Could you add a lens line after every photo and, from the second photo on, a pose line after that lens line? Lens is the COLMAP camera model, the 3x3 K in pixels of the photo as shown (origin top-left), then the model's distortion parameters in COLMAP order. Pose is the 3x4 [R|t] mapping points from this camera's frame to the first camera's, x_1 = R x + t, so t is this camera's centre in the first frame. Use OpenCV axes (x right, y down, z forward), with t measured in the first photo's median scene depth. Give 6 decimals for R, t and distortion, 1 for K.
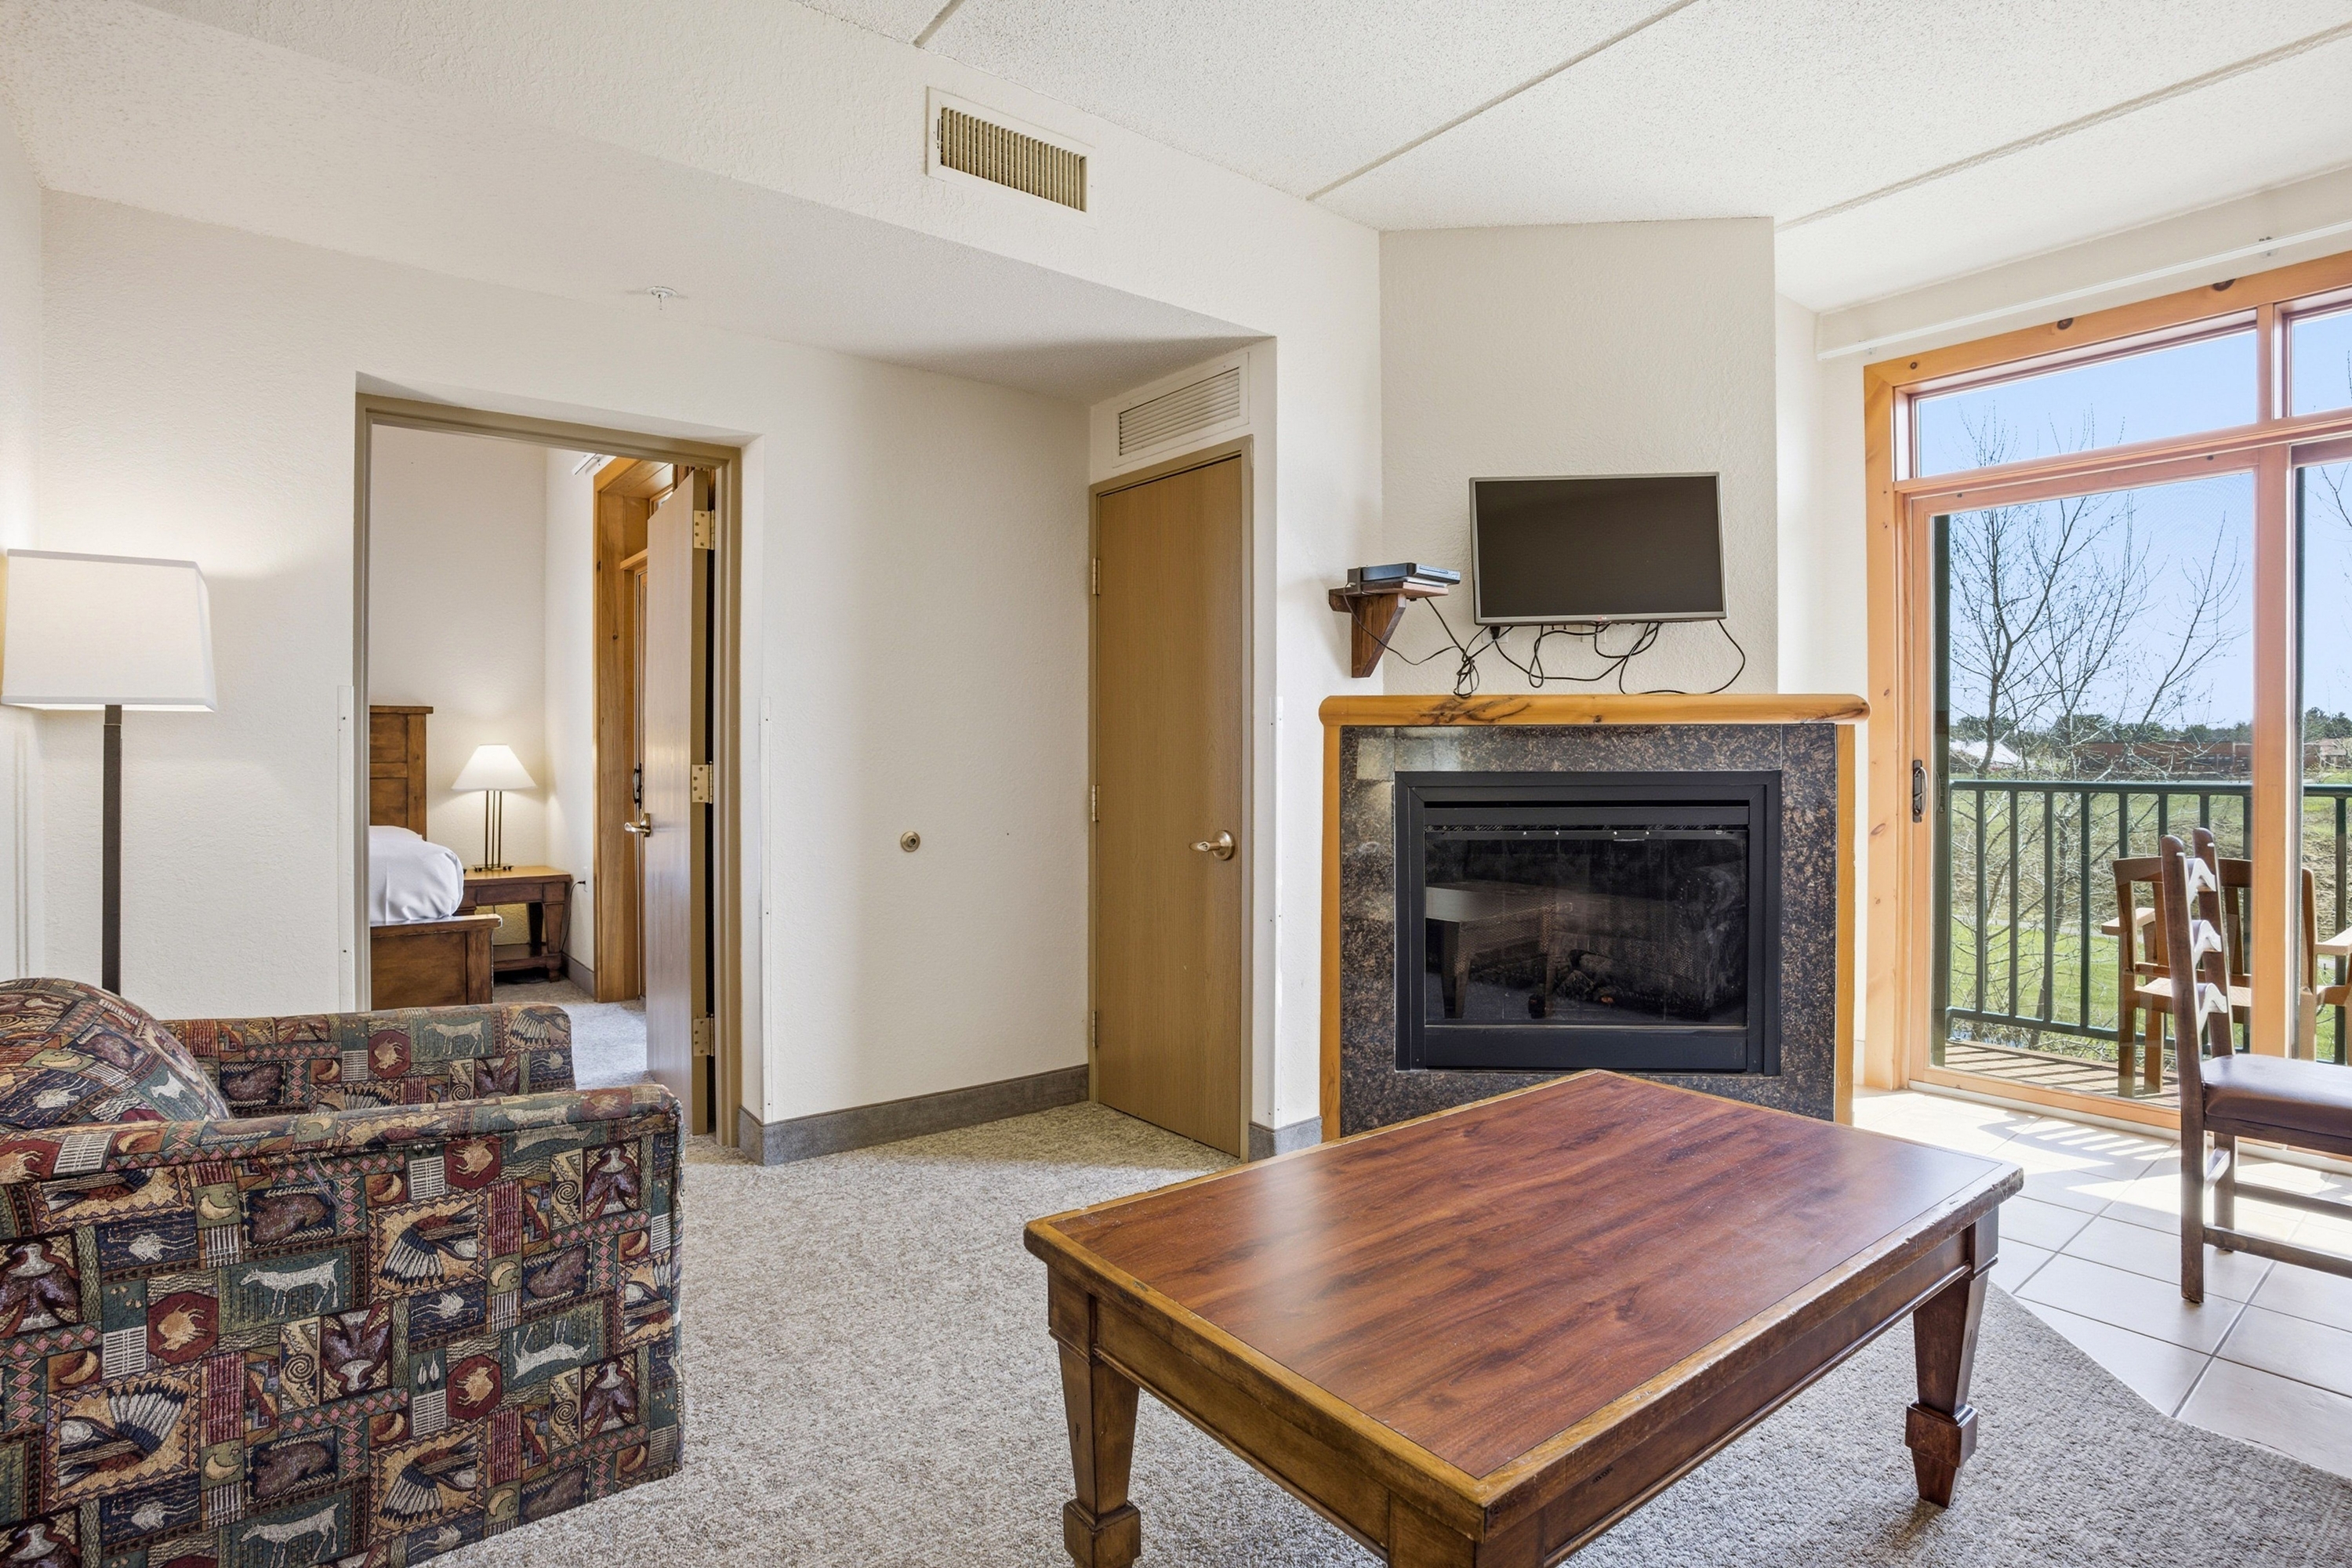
lens RADIAL K [[1198.1, 0, 1177.6], [0, 1198.1, 750.6], [0, 0, 1]] dist [-0.074946, 0.037331]
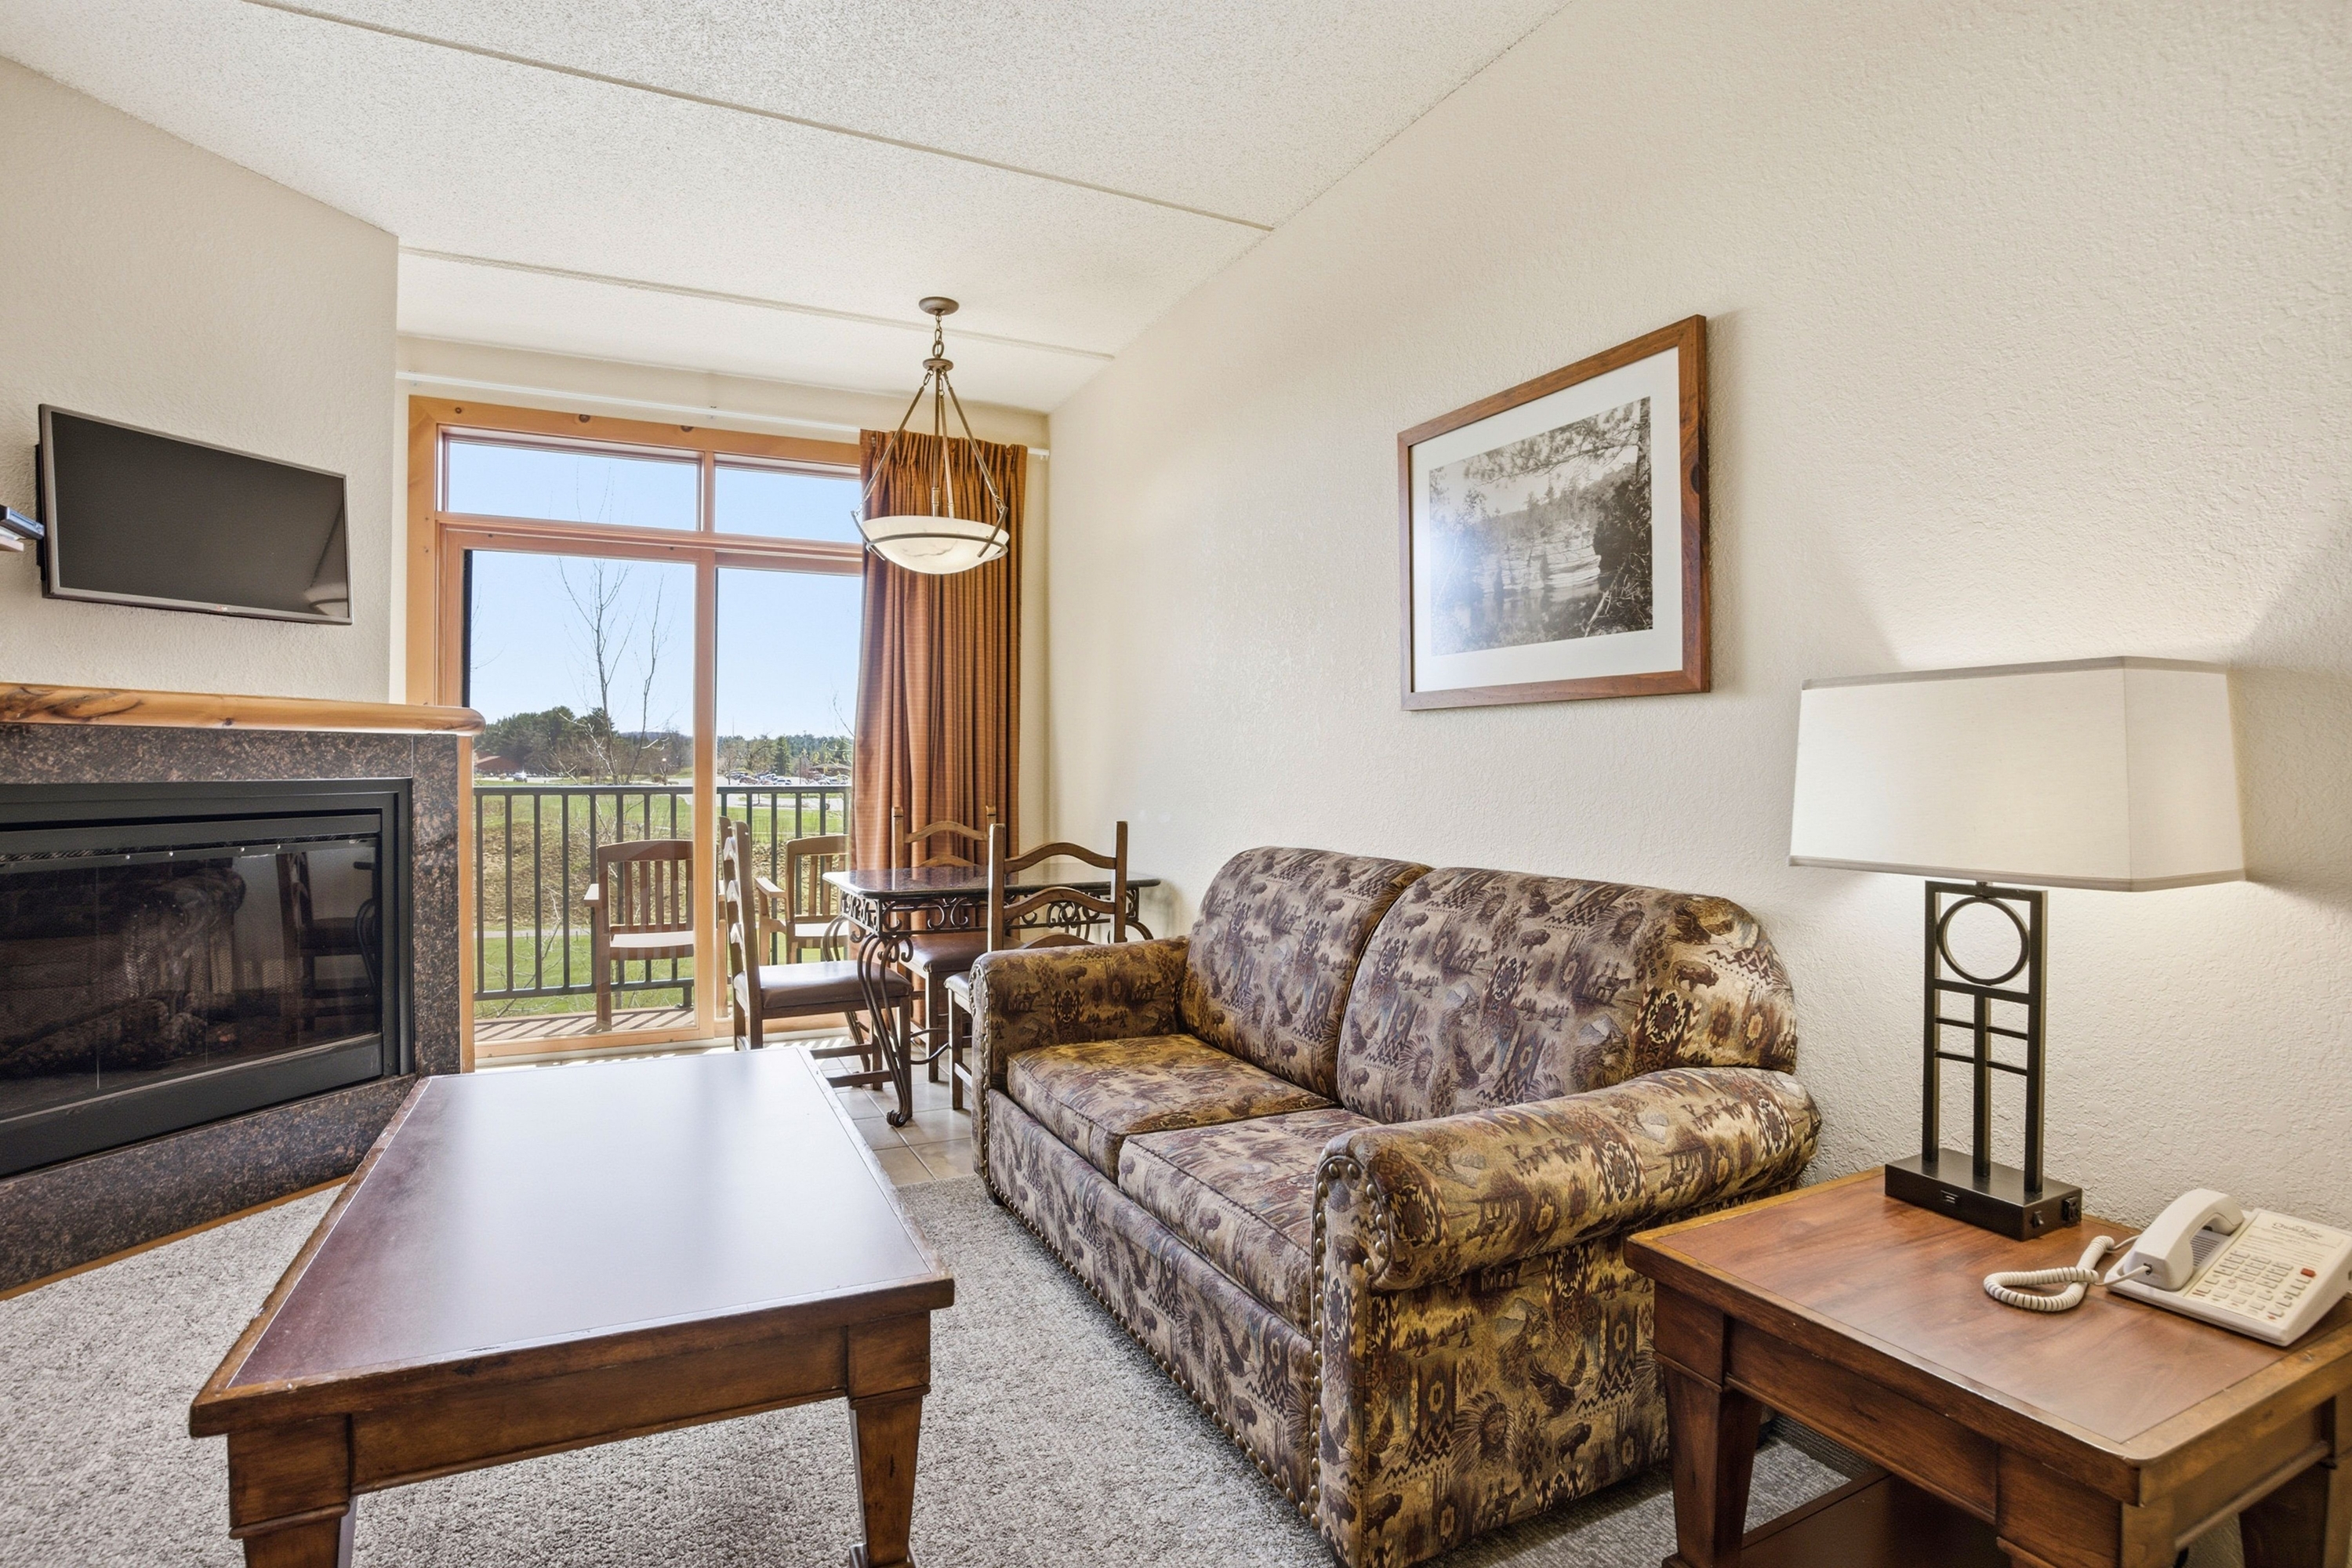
lens RADIAL K [[1170.7, 0, 1179.2], [0, 1170.7, 763.4], [0, 0, 1]] dist [-0.073936, 0.034950]
pose [[0.211435, 0.004296, 0.977383, -0.321507], [-0.008446, 0.999961, -0.002568, 0.000248], [-0.977355, -0.007712, 0.211463, 0.121595]]
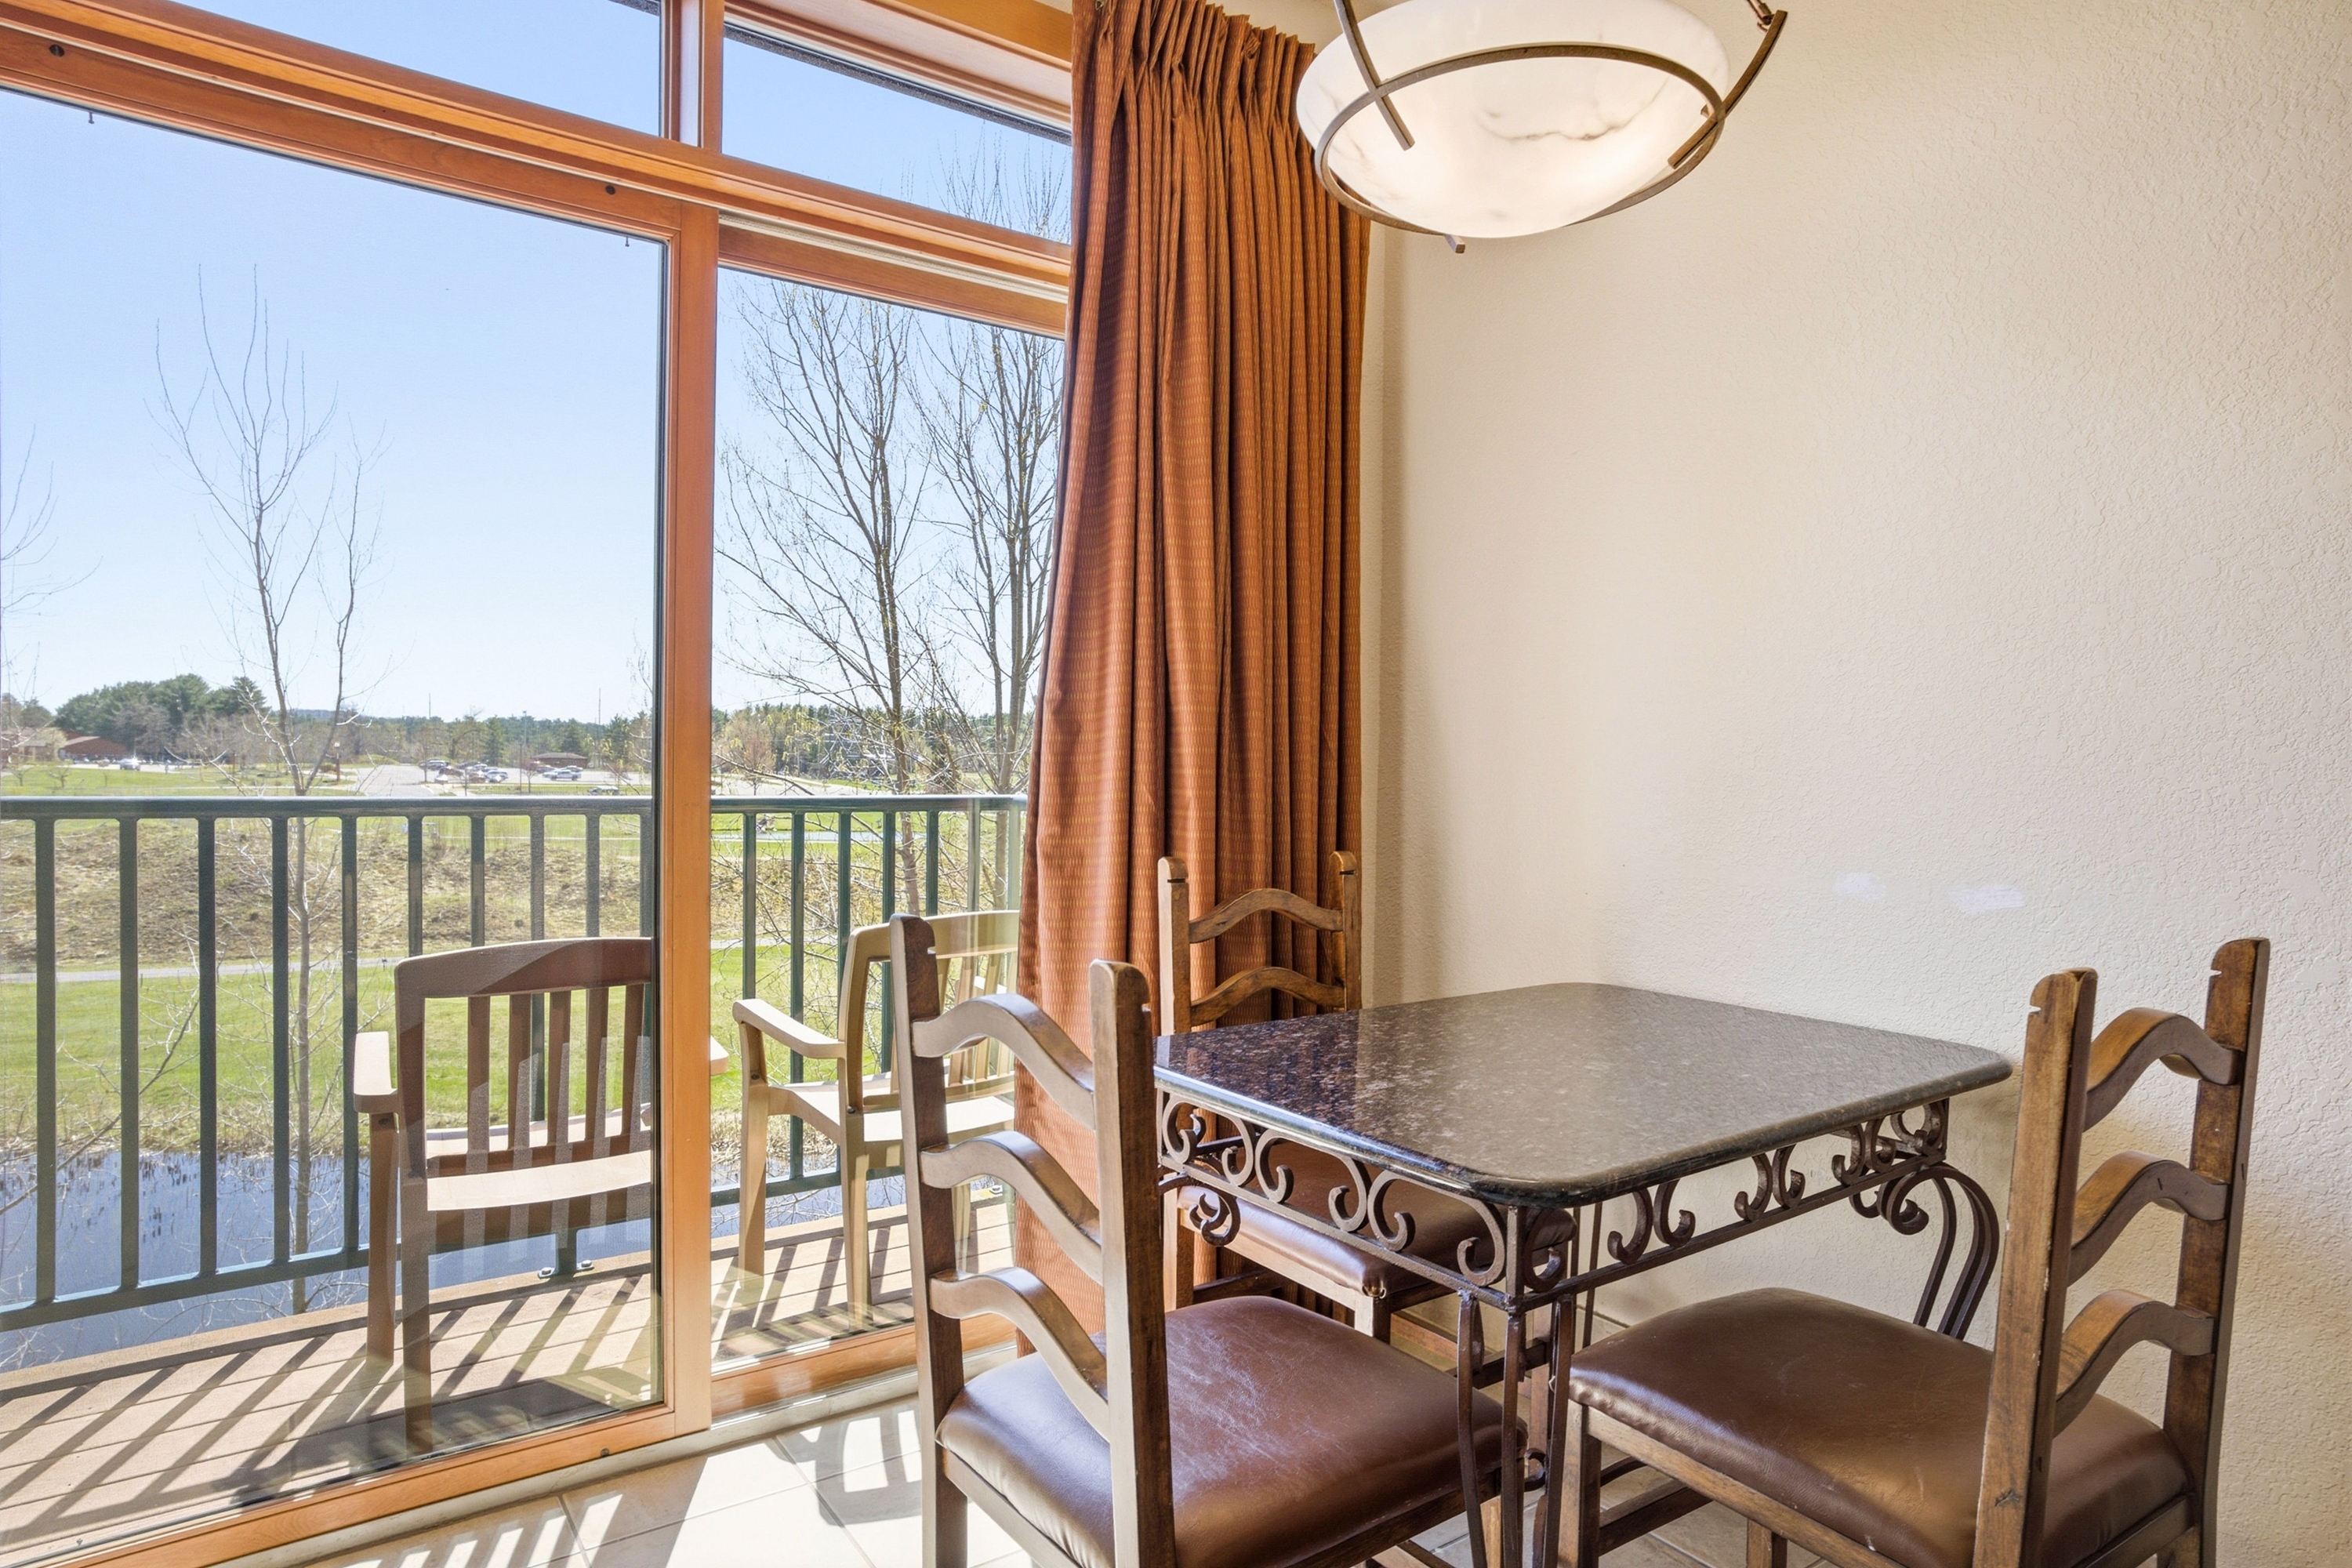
lens RADIAL K [[1323.4, 0, 1176.0], [0, 1323.4, 784.0], [0, 0, 1]] dist [-0.054376, 0.055447]
pose [[0.059027, -0.013898, 0.998160, 0.322212], [-0.020003, 0.999686, 0.015102, 0.005403], [-0.998056, -0.020858, 0.058730, 0.721827]]
